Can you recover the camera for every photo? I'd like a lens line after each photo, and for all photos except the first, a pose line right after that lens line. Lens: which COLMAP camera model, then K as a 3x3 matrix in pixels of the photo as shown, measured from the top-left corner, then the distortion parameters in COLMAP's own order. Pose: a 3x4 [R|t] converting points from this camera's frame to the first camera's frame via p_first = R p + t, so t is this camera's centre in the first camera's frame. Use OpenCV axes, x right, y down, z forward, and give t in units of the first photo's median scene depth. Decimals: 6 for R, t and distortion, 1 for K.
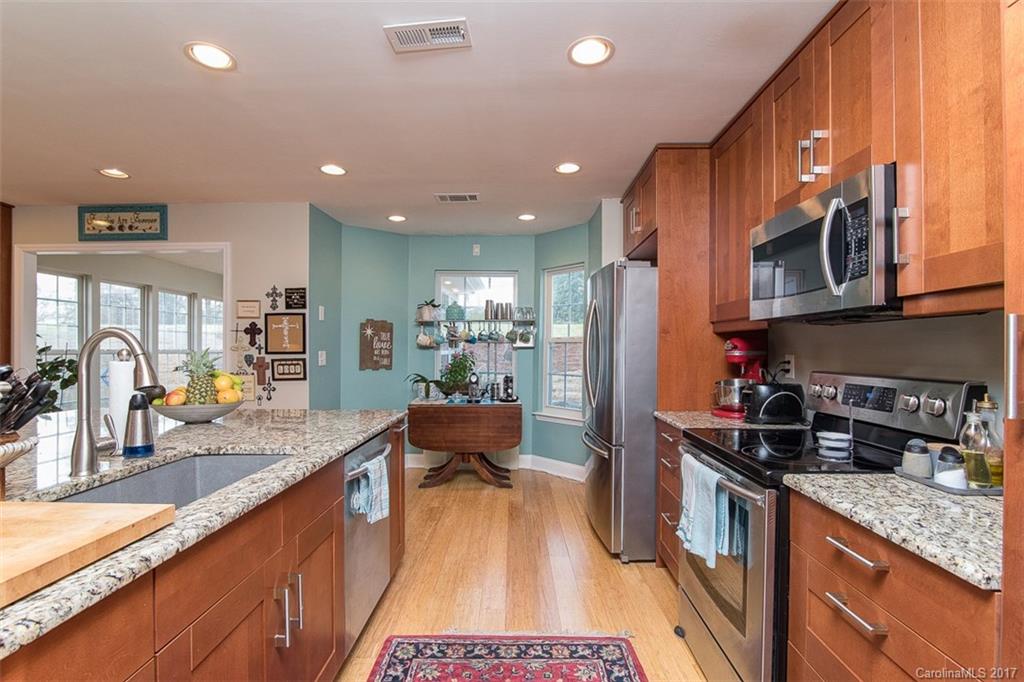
lens RADIAL K [[474.5, 0, 510.0], [0, 474.5, 348.9], [0, 0, 1]] dist [-0.017284, 0.001042]
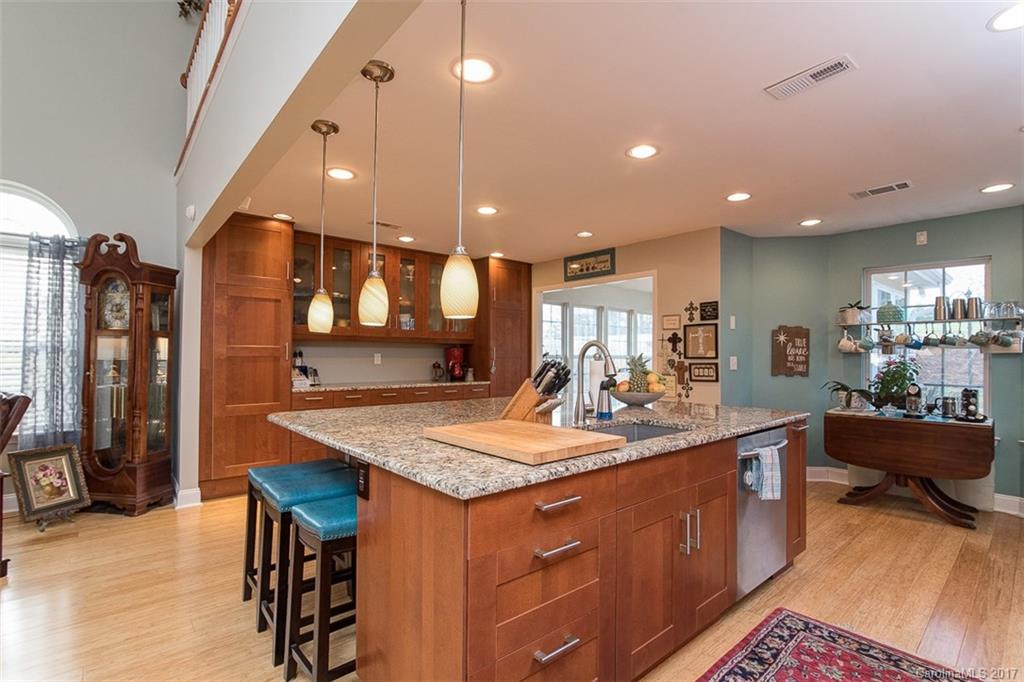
lens RADIAL K [[474.5, 0, 503.9], [0, 474.5, 350.1], [0, 0, 1]] dist [-0.017284, 0.001042]
pose [[0.658105, -0.004117, -0.752915, 0.085702], [-0.004694, 0.999943, -0.009571, 0.002268], [0.752911, 0.009833, 0.658048, -0.135902]]
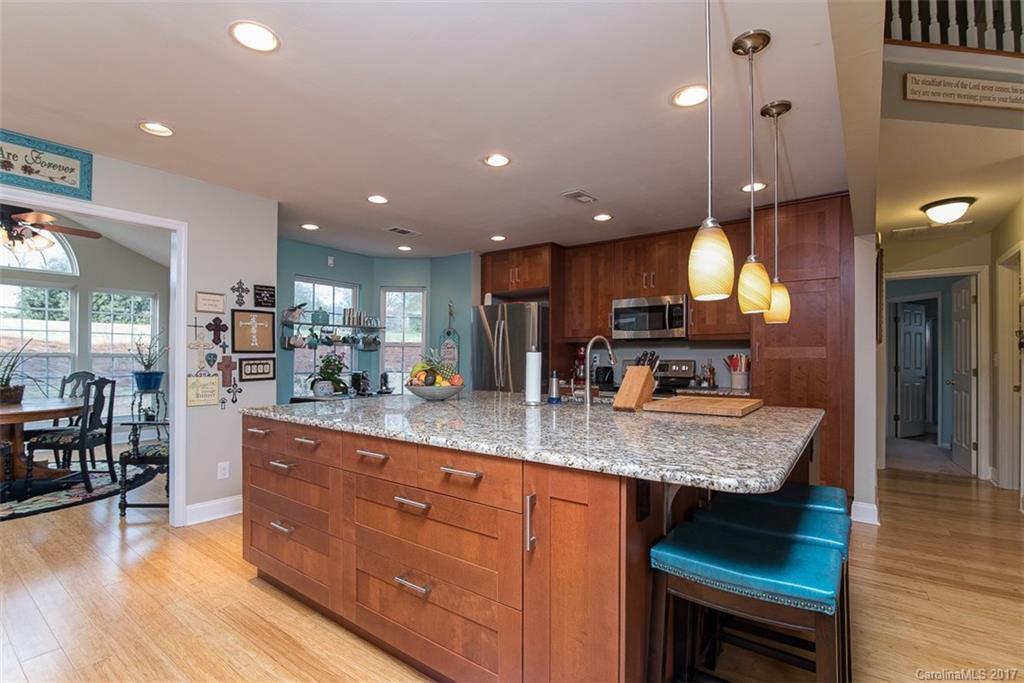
lens RADIAL K [[474.5, 0, 523.7], [0, 474.5, 356.7], [0, 0, 1]] dist [-0.017284, 0.001042]
pose [[0.578192, 0.001416, 0.815899, -0.939118], [-0.001253, 0.999999, -0.000848, 0.018142], [-0.815899, -0.000532, 0.578194, 0.001600]]
